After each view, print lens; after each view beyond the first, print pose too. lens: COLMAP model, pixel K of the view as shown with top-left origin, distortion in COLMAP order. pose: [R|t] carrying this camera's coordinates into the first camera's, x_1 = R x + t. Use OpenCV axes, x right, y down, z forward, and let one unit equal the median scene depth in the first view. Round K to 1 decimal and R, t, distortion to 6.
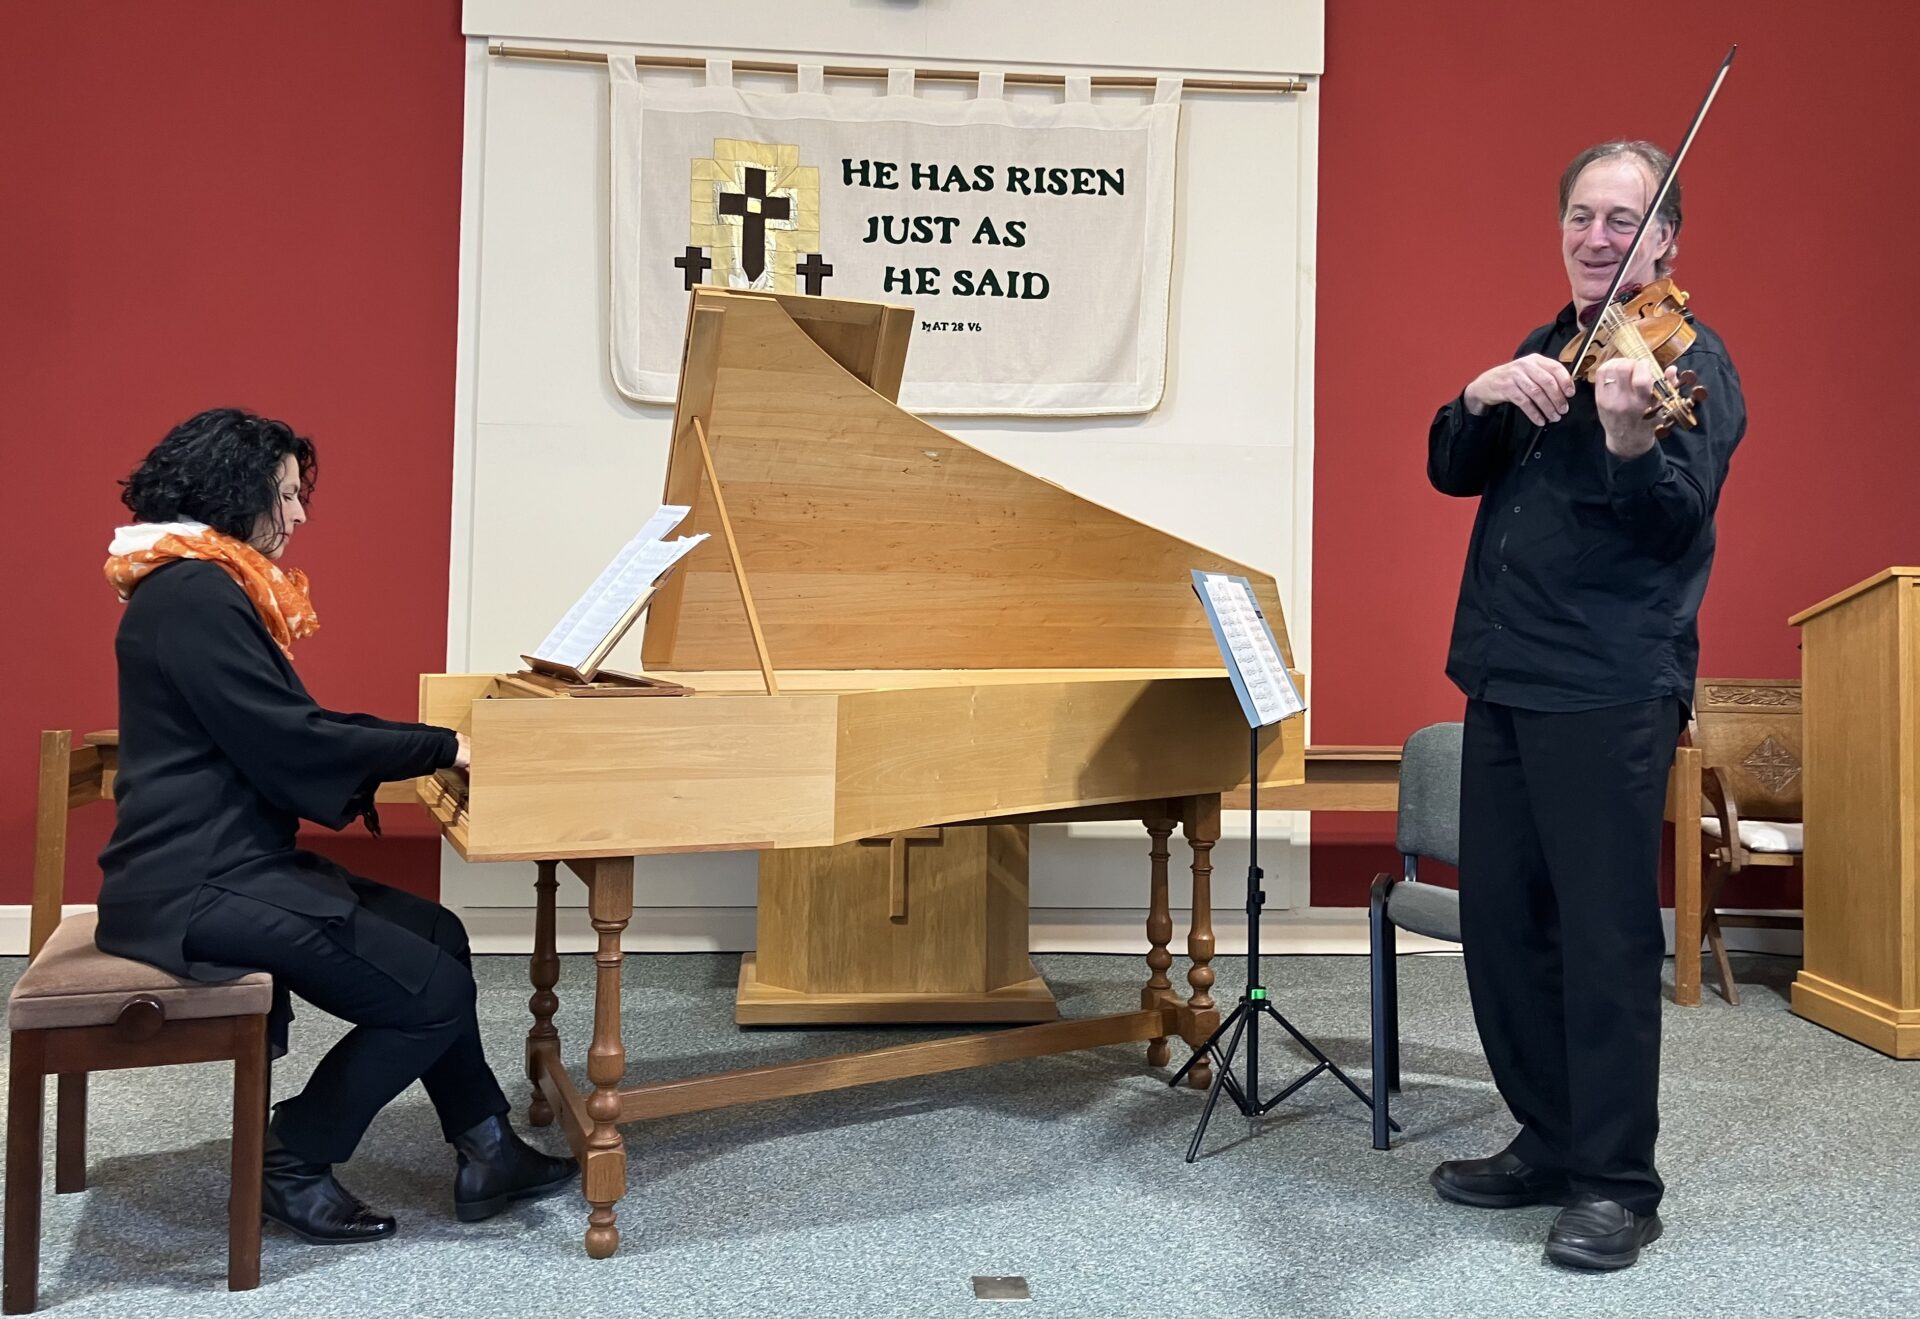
lens RADIAL K [[1502.1, 0, 960.0], [0, 1502.1, 659.5], [0, 0, 1]] dist [0.031249, -0.053580]
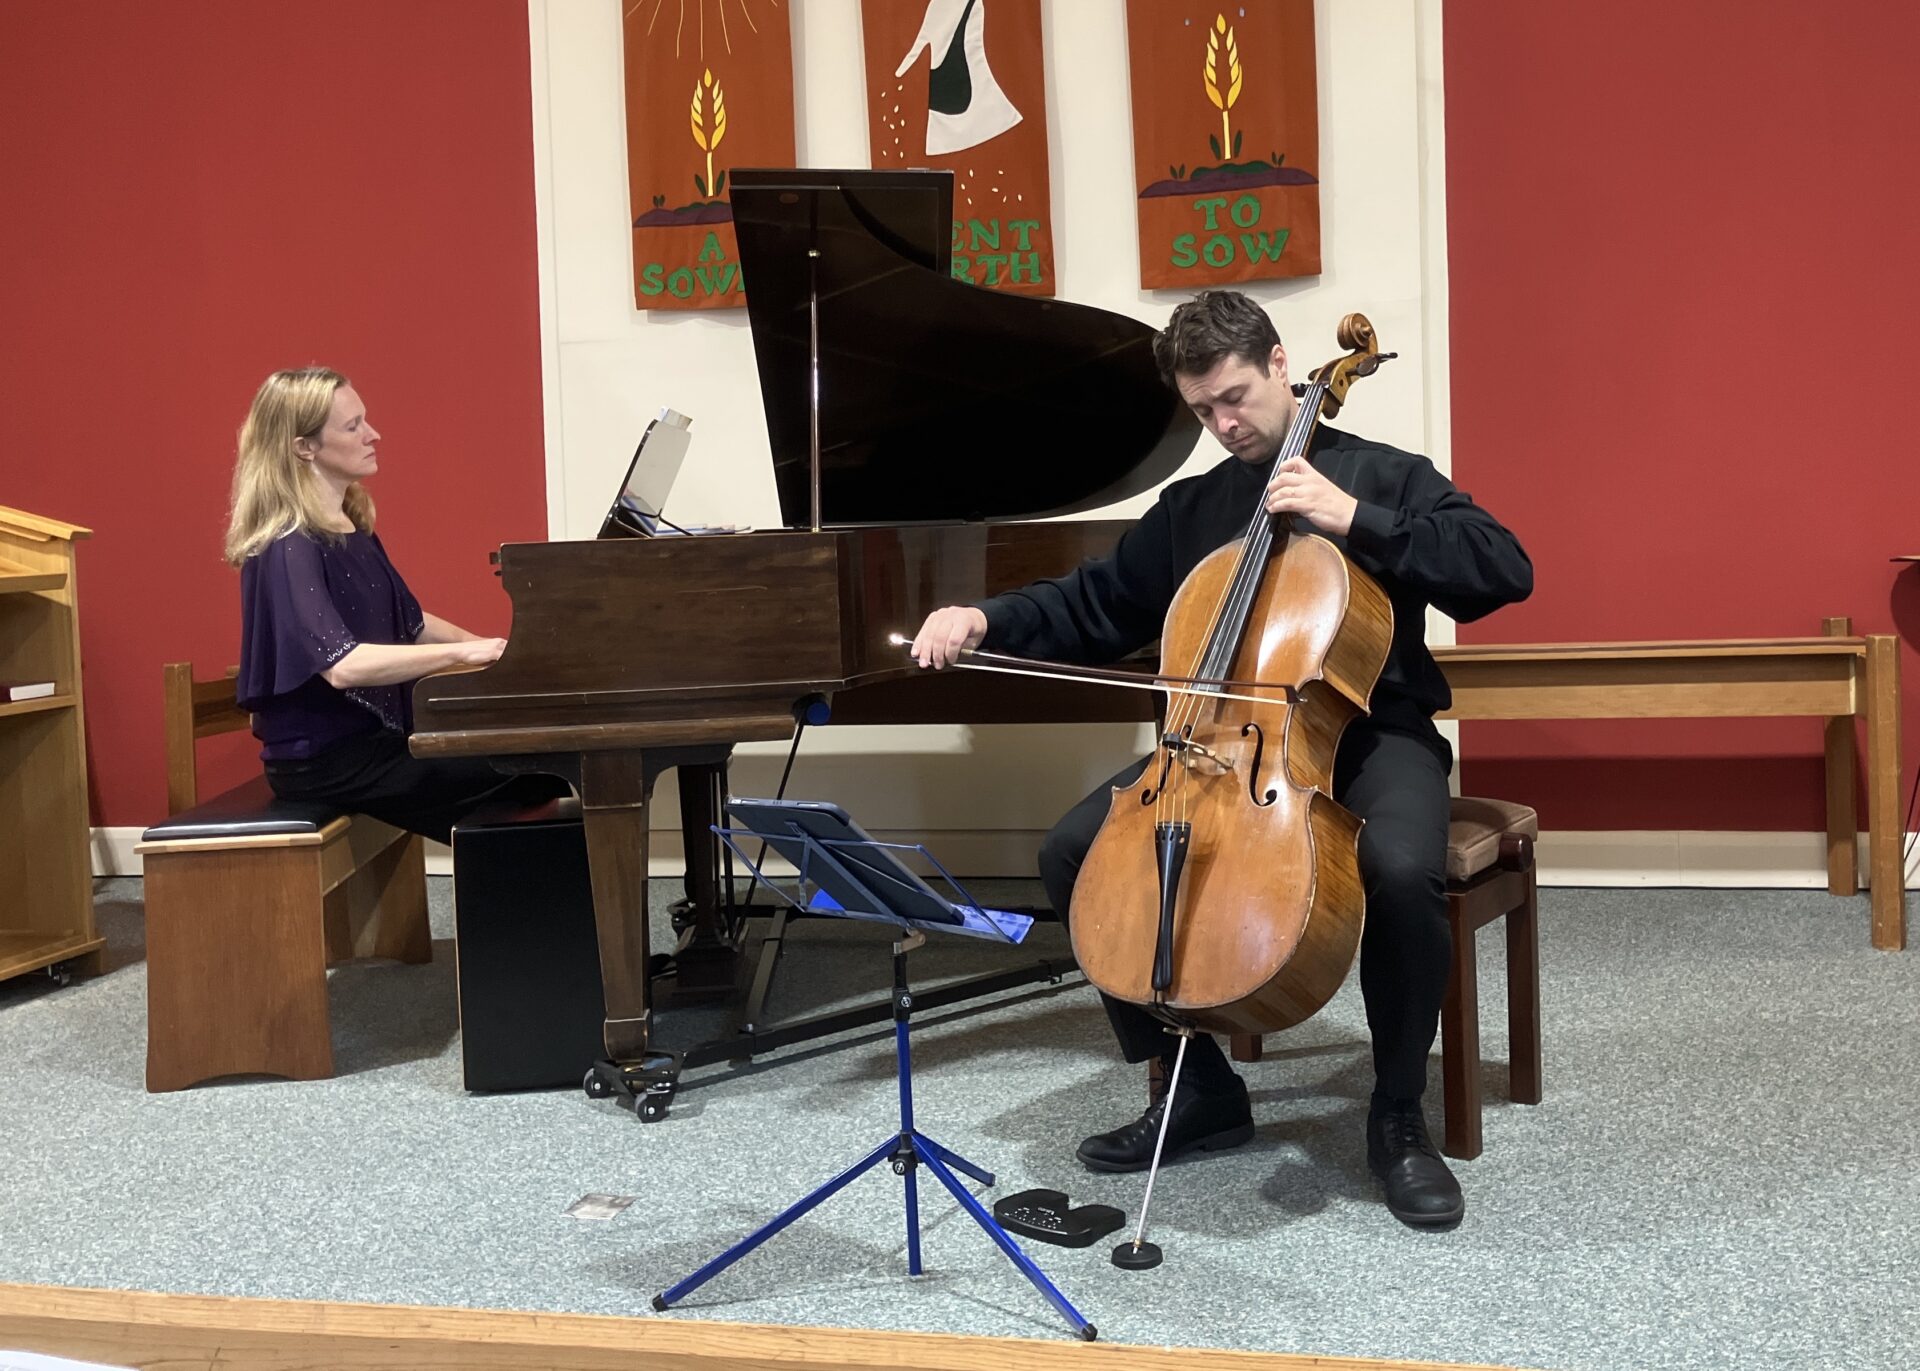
lens RADIAL K [[1645.7, 0, 960.0], [0, 1645.7, 685.5], [0, 0, 1]] dist [0.000682, 0.011171]
pose [[0.969142, -0.021206, -0.245588, 0.454963], [0.039557, 0.996760, 0.070031, 0.006082], [0.243308, -0.077584, 0.966841, 0.027542]]
